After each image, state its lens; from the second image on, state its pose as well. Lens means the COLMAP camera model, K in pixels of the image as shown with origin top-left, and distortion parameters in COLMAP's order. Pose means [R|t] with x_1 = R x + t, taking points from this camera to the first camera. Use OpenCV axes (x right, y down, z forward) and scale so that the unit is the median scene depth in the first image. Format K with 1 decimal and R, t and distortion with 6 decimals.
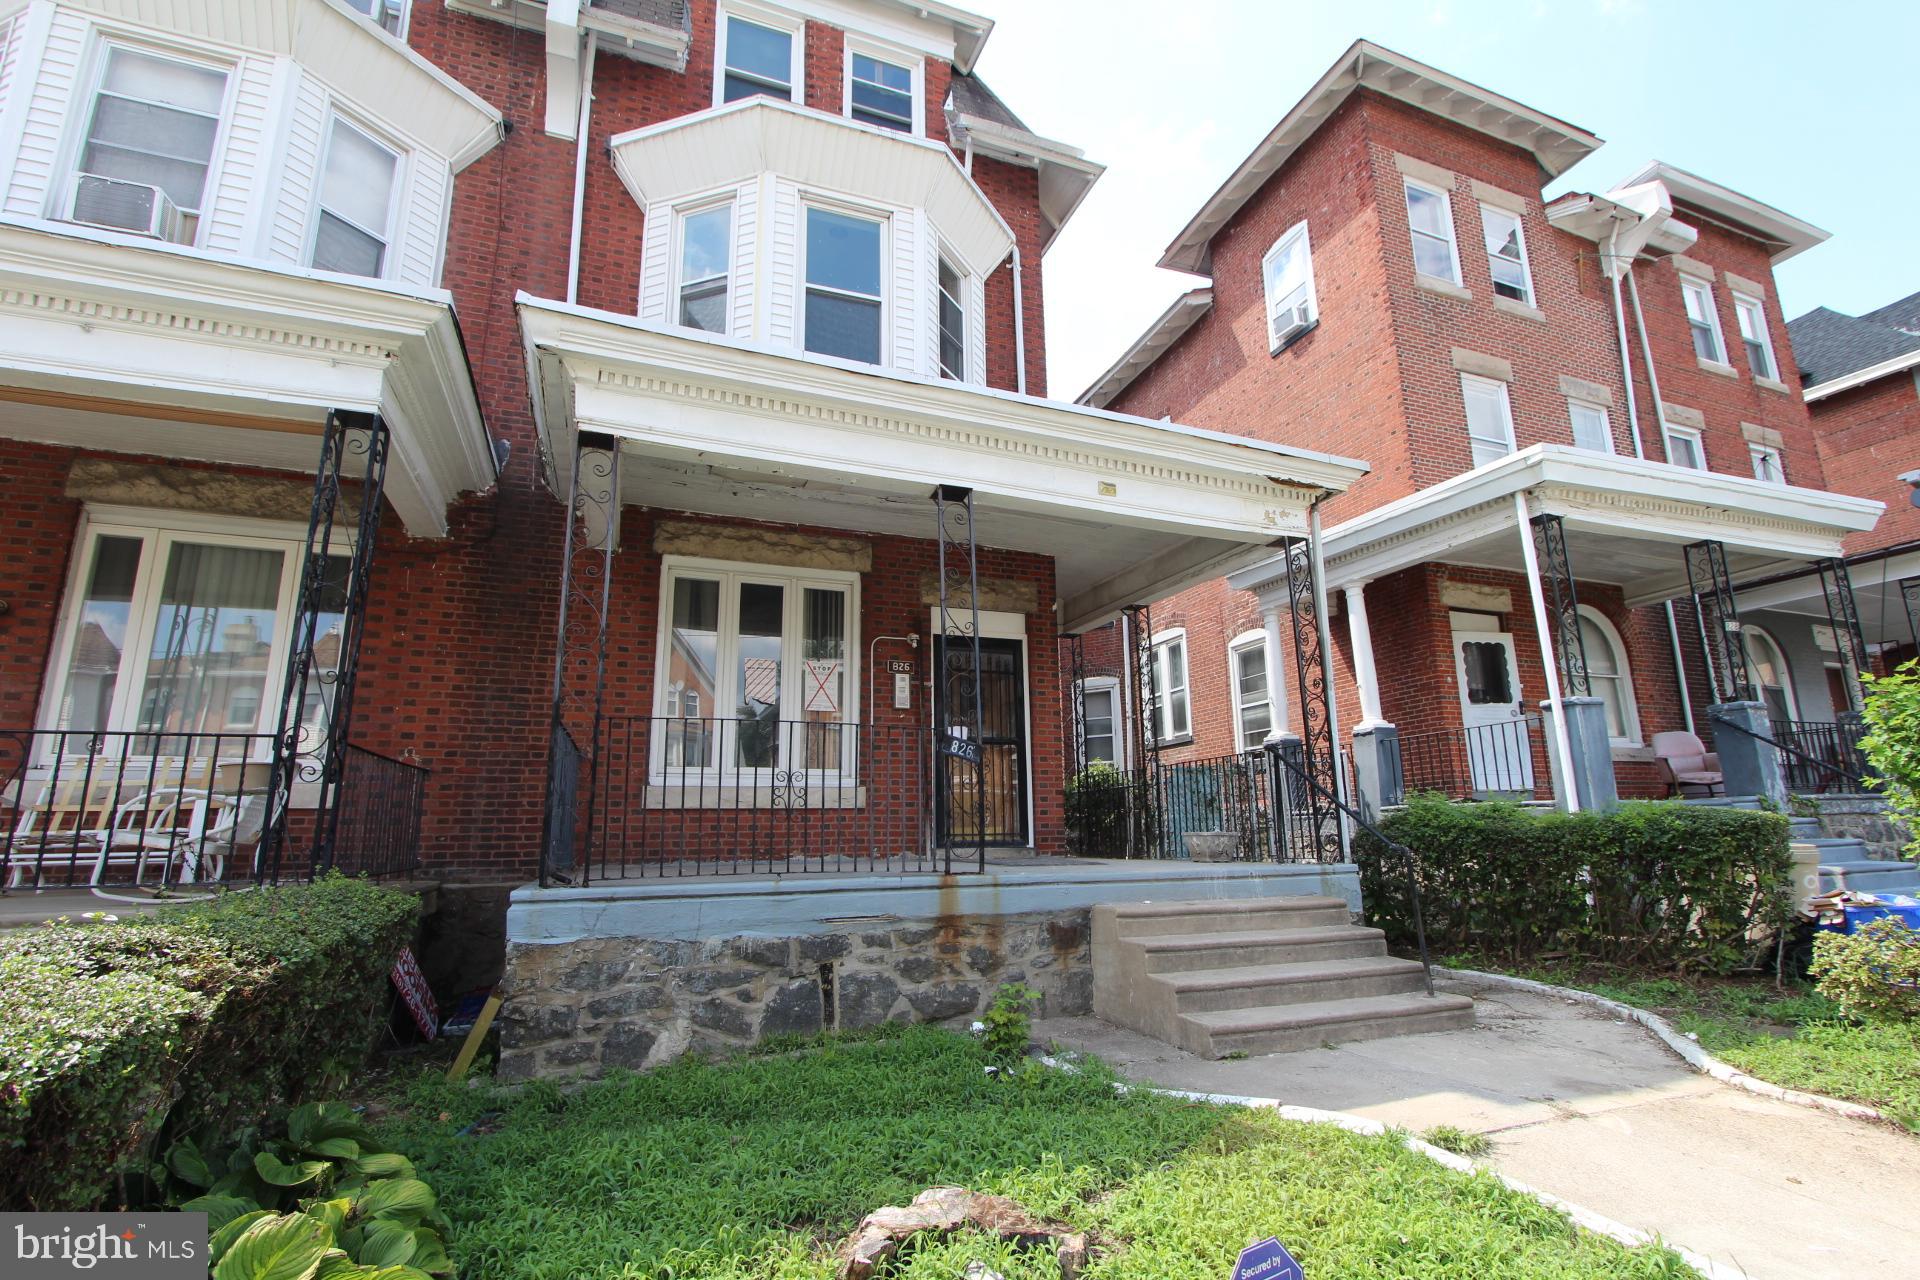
lens RADIAL K [[889.1, 0, 957.9], [0, 889.1, 641.0], [0, 0, 1]] dist [-0.020365, 0.004072]
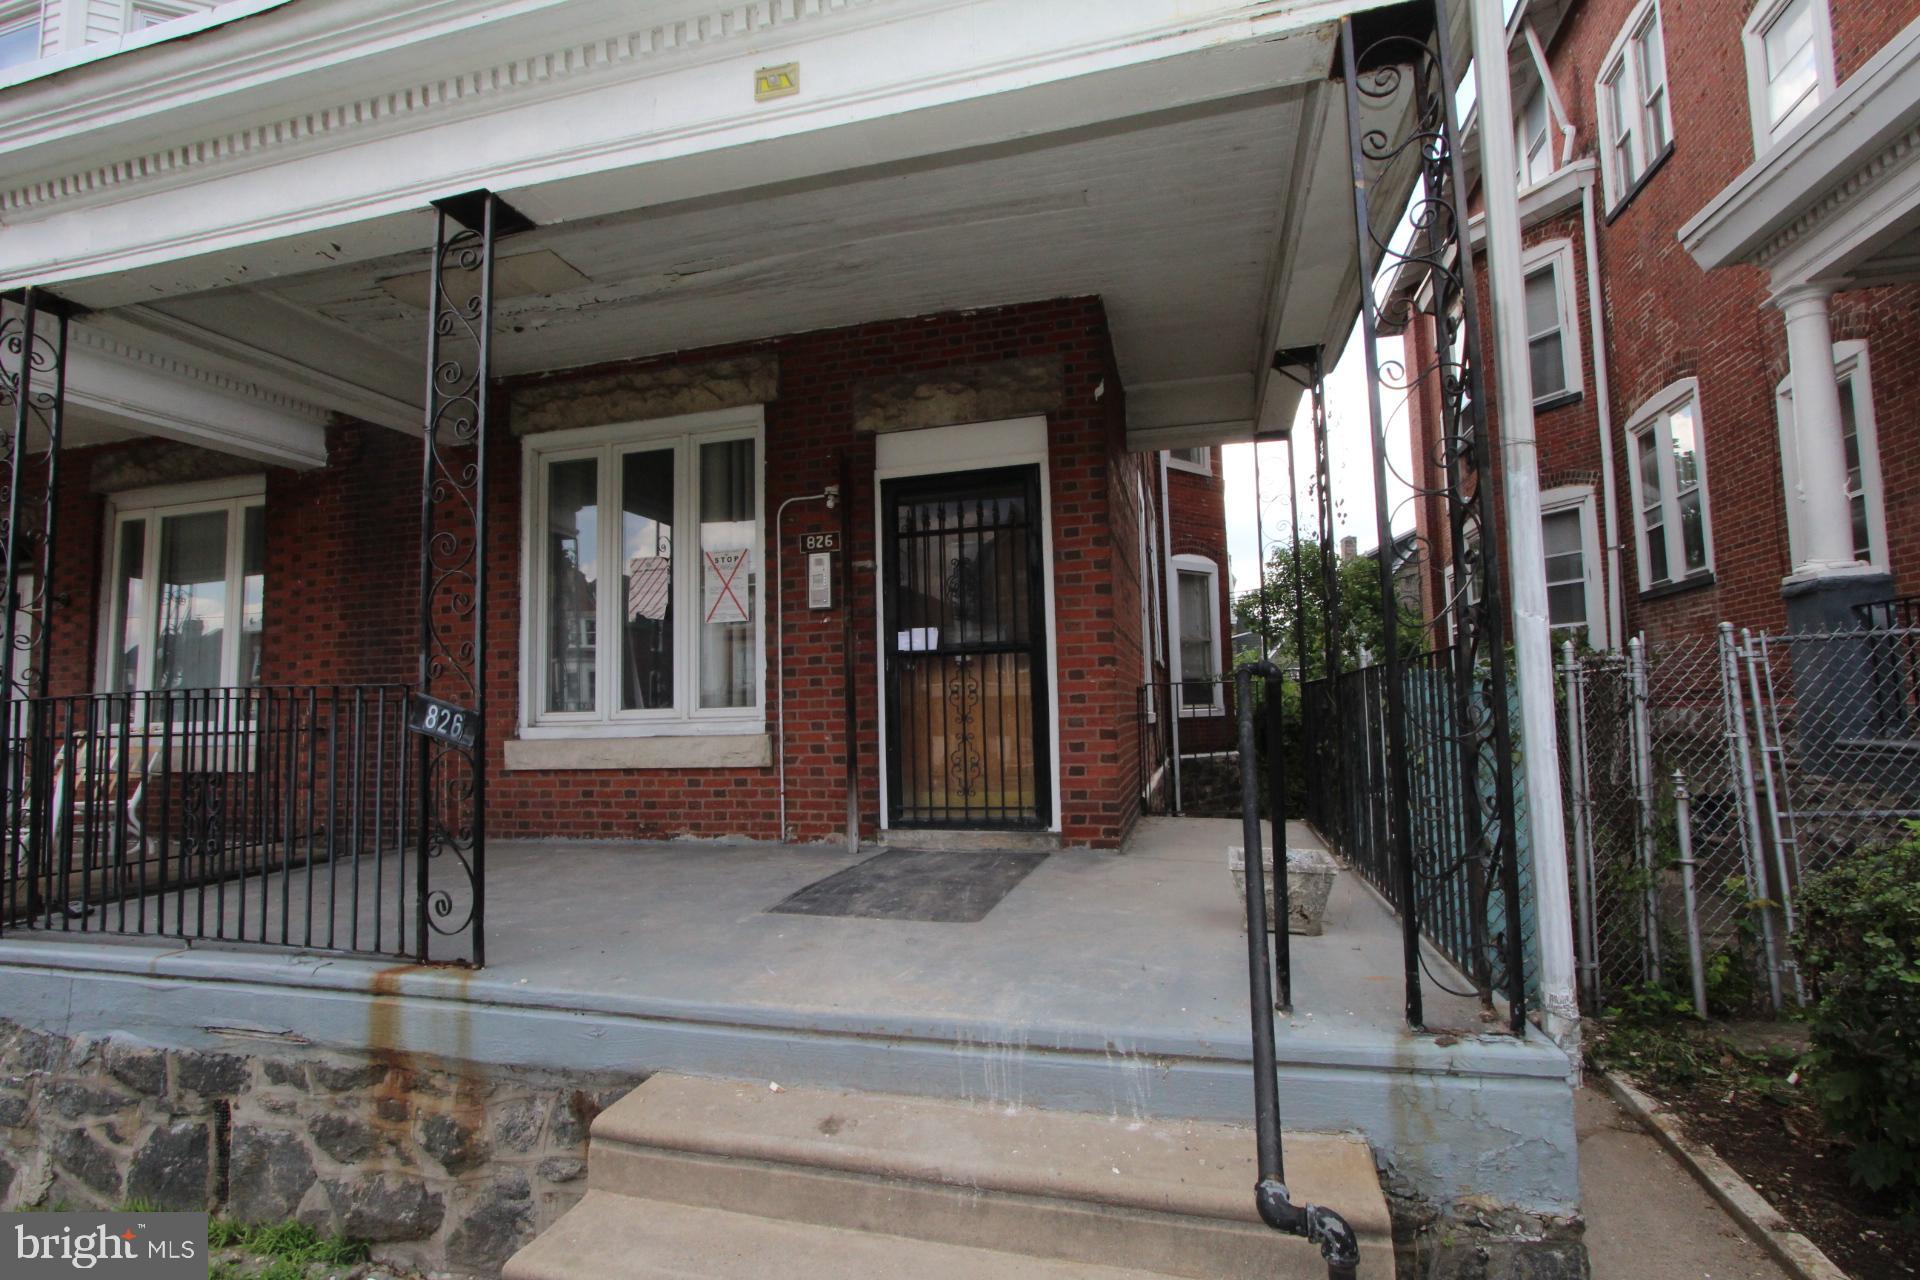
lens RADIAL K [[889.1, 0, 957.9], [0, 889.1, 641.0], [0, 0, 1]] dist [-0.020365, 0.004072]
pose [[0.806104, -0.055045, -0.589208, 0.451146], [0.143945, 0.983999, 0.105007, 0.054624], [0.574000, -0.169460, 0.801129, 0.646510]]
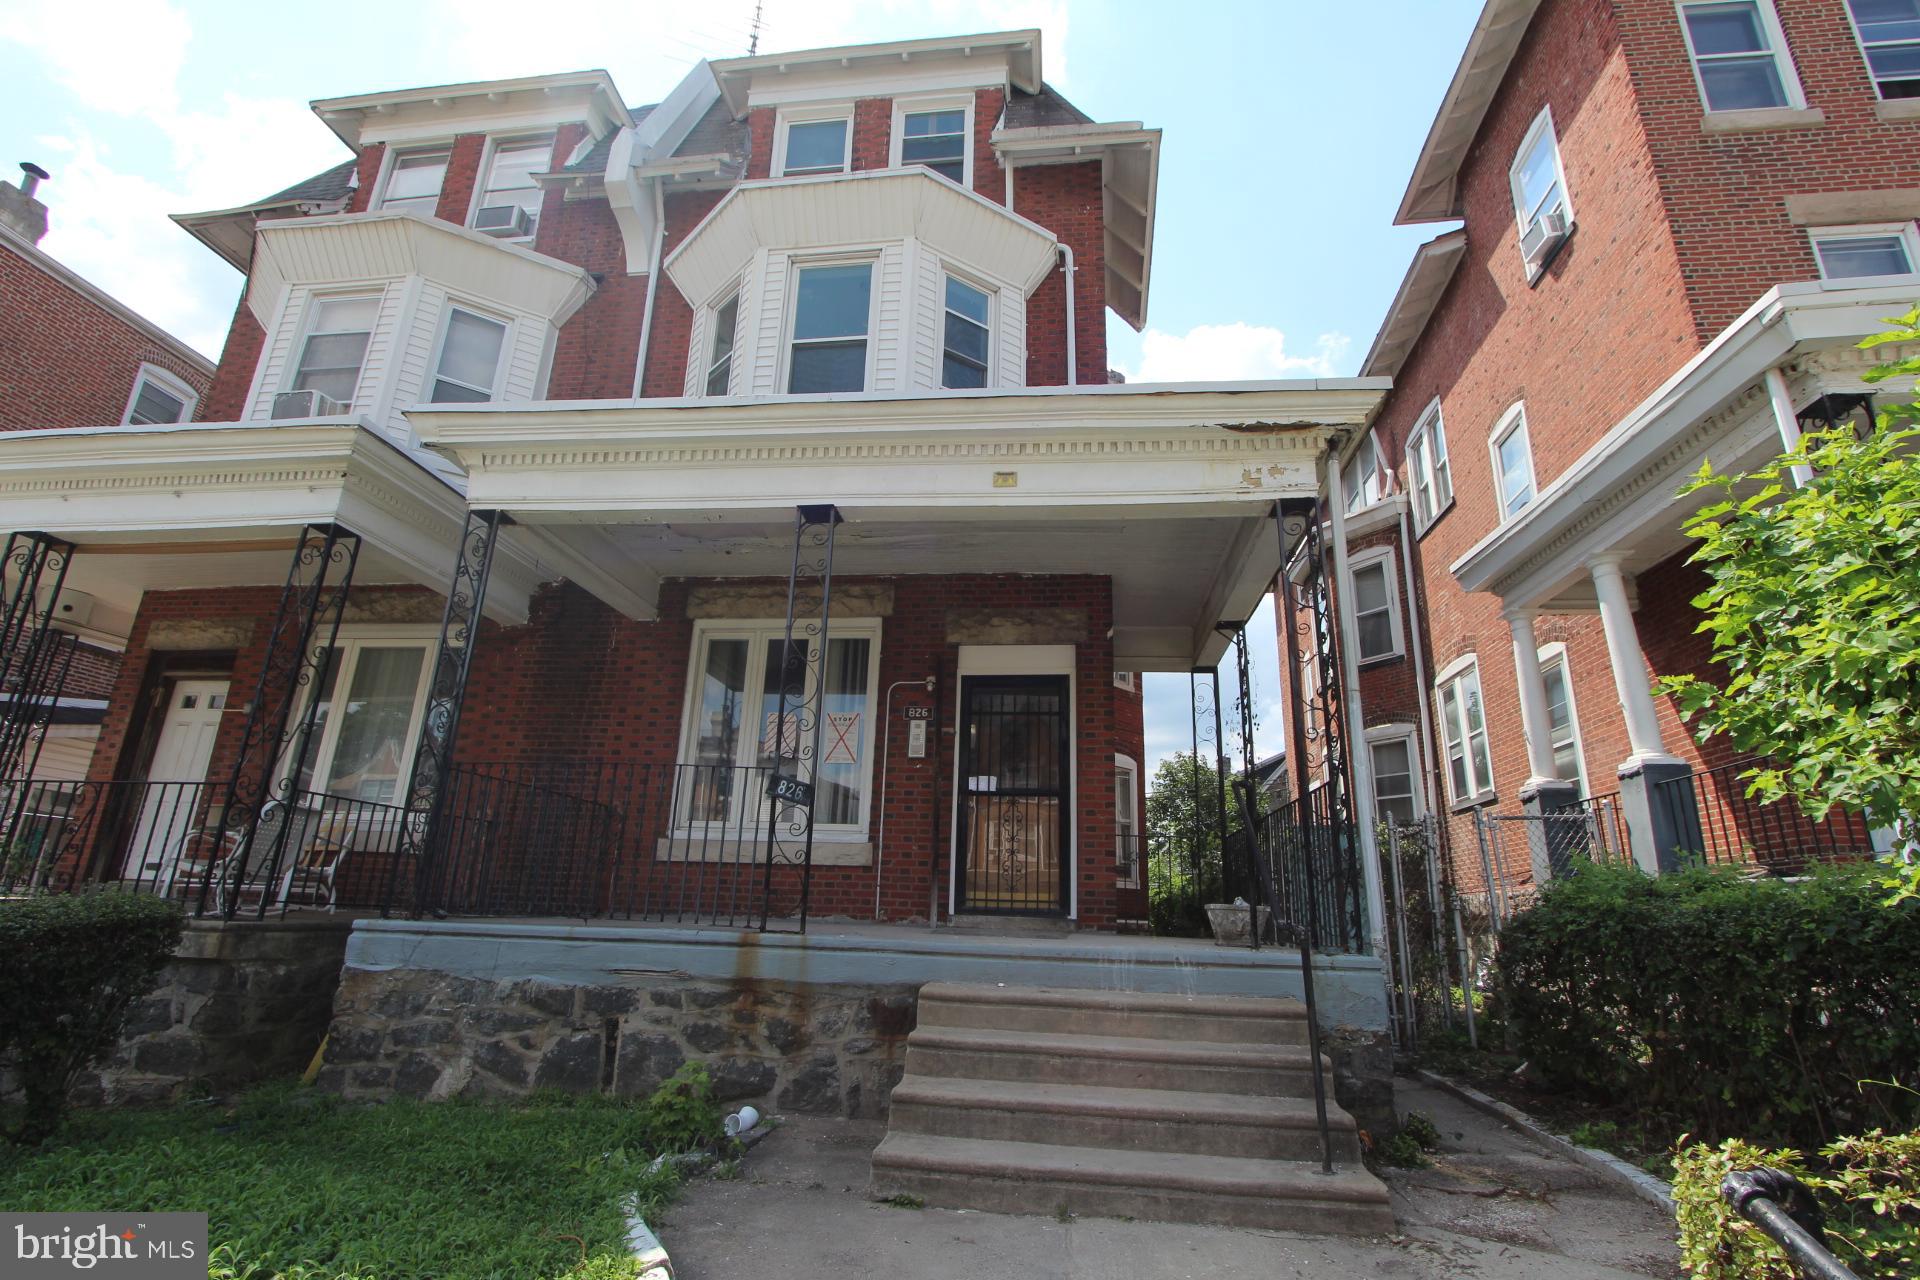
lens RADIAL K [[885.7, 0, 957.1], [0, 885.7, 642.3], [0, 0, 1]] dist [-0.016792, 0.000961]
pose [[0.881244, -0.099455, -0.462079, 0.482520], [0.059092, 0.993124, -0.101059, 0.061879], [0.468952, 0.061752, 0.881062, 0.240085]]
